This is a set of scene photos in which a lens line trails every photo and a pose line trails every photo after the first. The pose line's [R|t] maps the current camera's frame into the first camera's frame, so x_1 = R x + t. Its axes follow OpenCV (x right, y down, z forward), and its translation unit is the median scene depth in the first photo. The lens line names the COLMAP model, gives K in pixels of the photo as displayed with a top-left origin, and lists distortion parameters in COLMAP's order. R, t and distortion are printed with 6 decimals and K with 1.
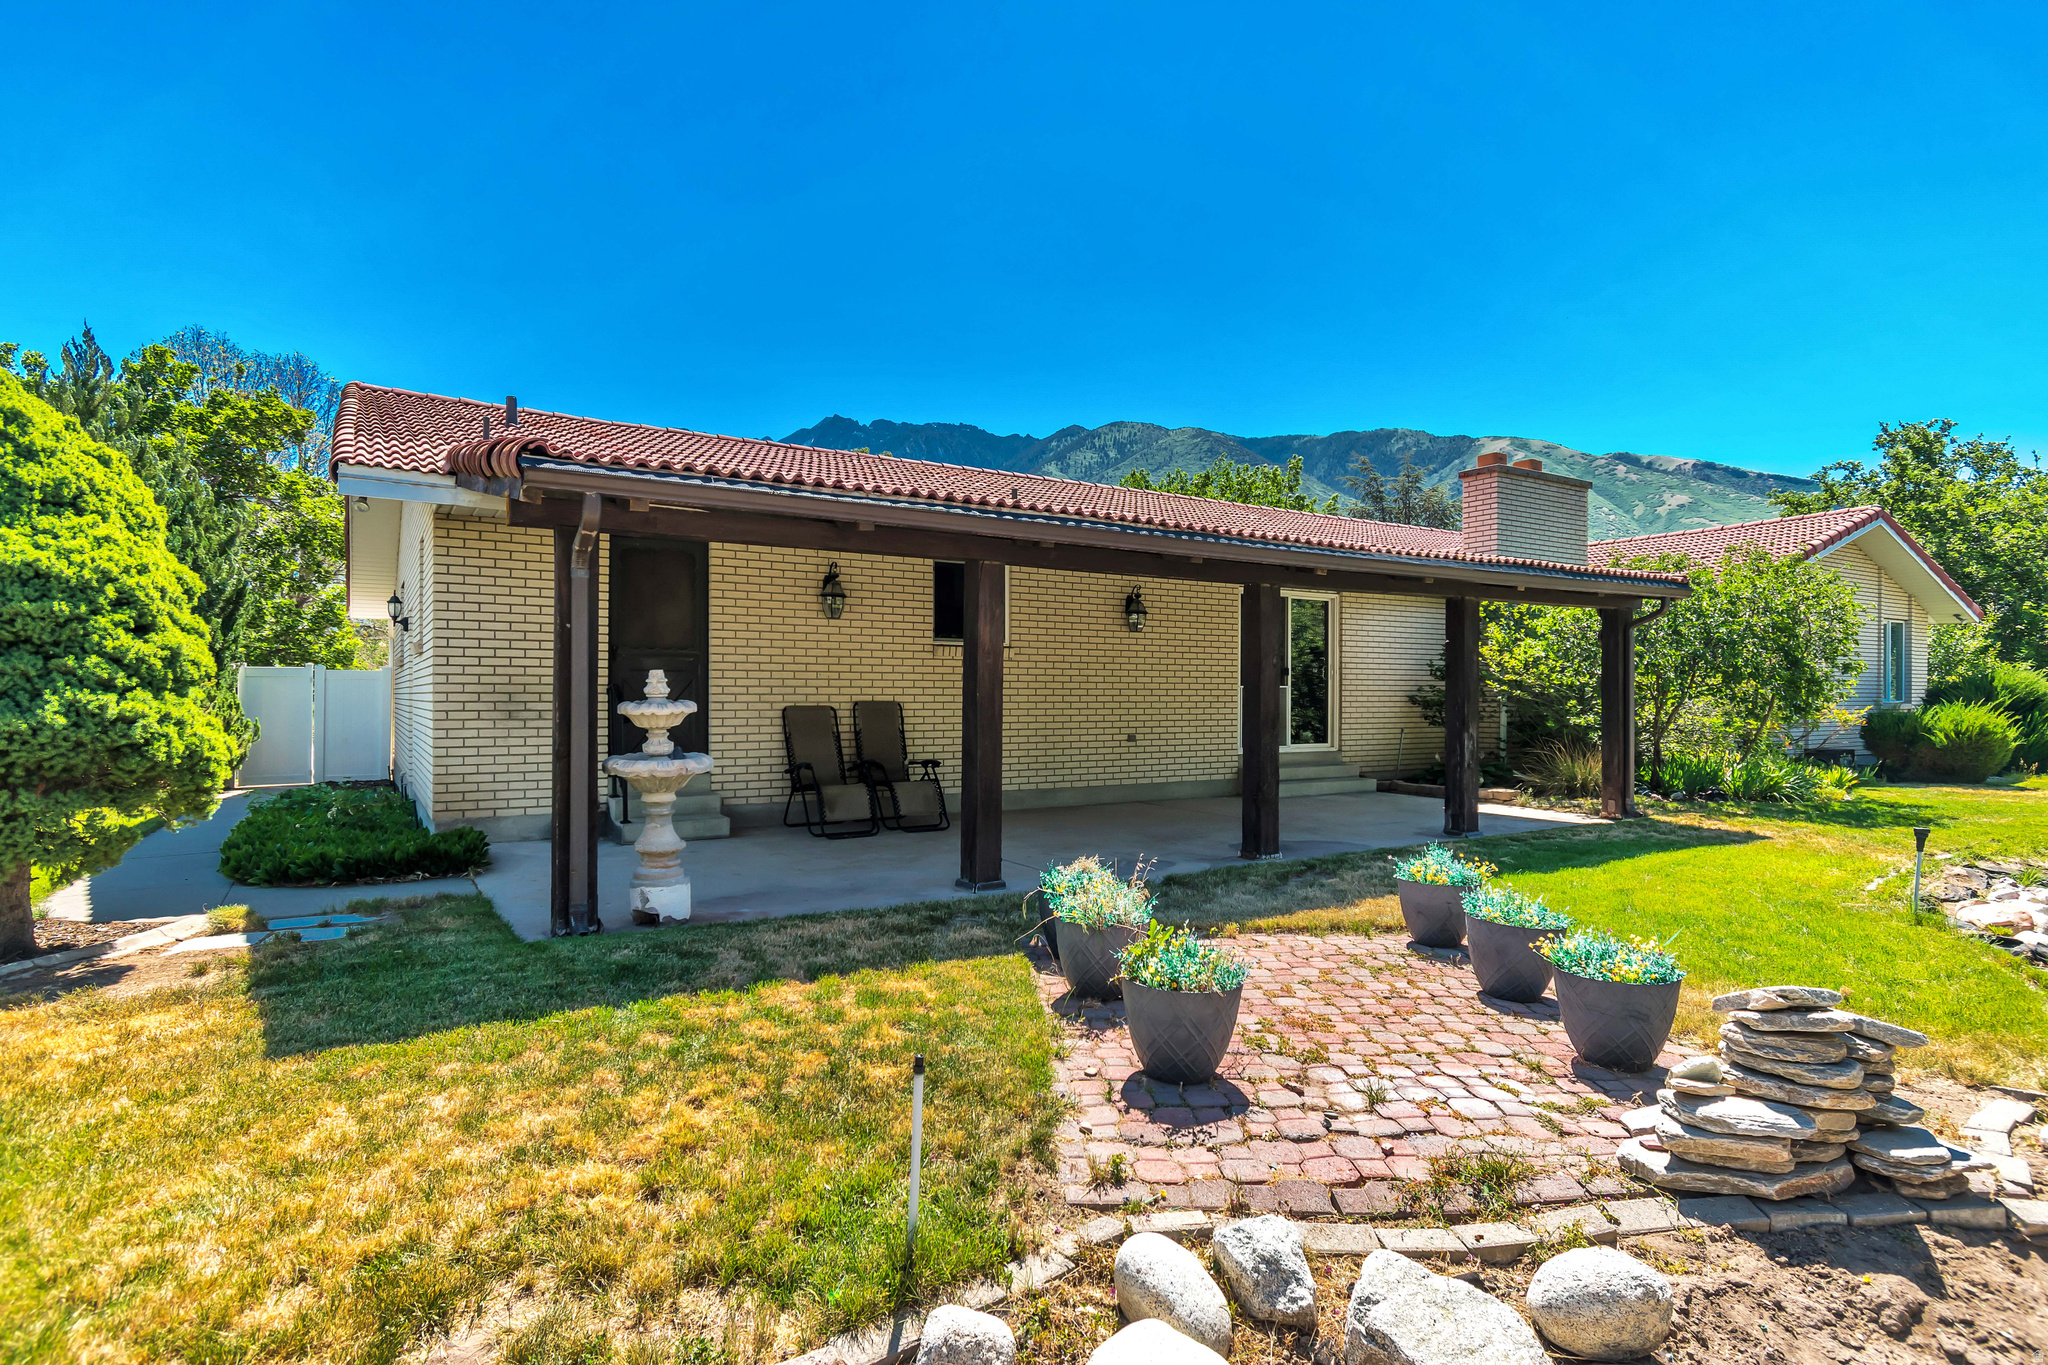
lens RADIAL K [[1047.8, 0, 1020.6], [0, 1047.8, 688.1], [0, 0, 1]] dist [-0.001104, -0.000959]
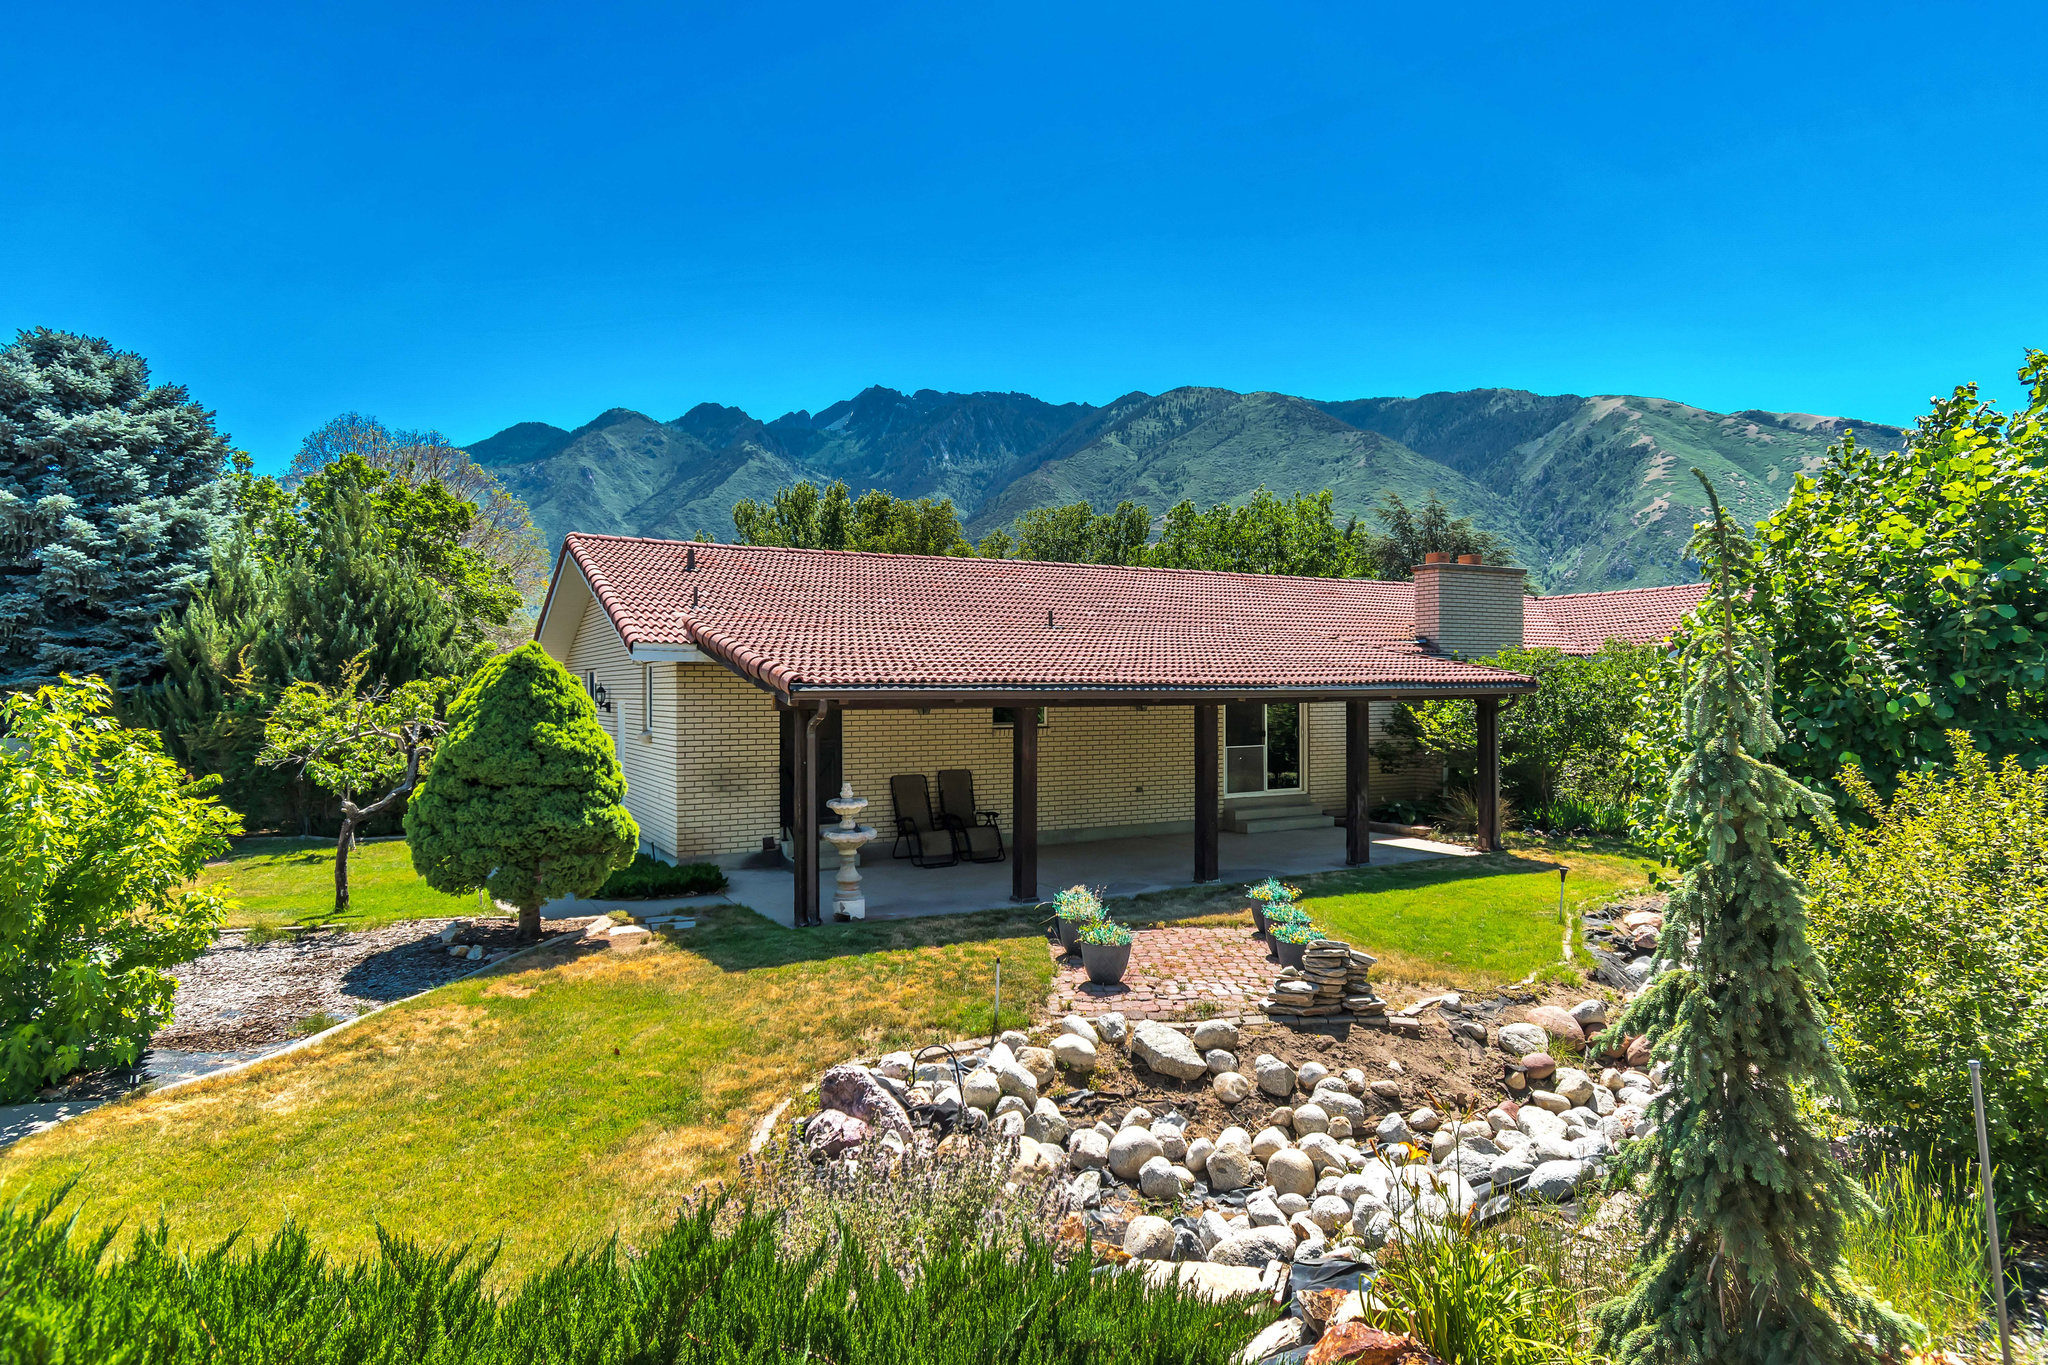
lens RADIAL K [[1149.8, 0, 1027.3], [0, 1149.8, 681.8], [0, 0, 1]] dist [-0.004209, 0.000230]
pose [[0.998960, -0.006474, -0.045140, 0.071127], [0.006584, 0.999976, 0.002289, -0.227798], [0.045124, -0.002583, 0.998978, -1.157285]]
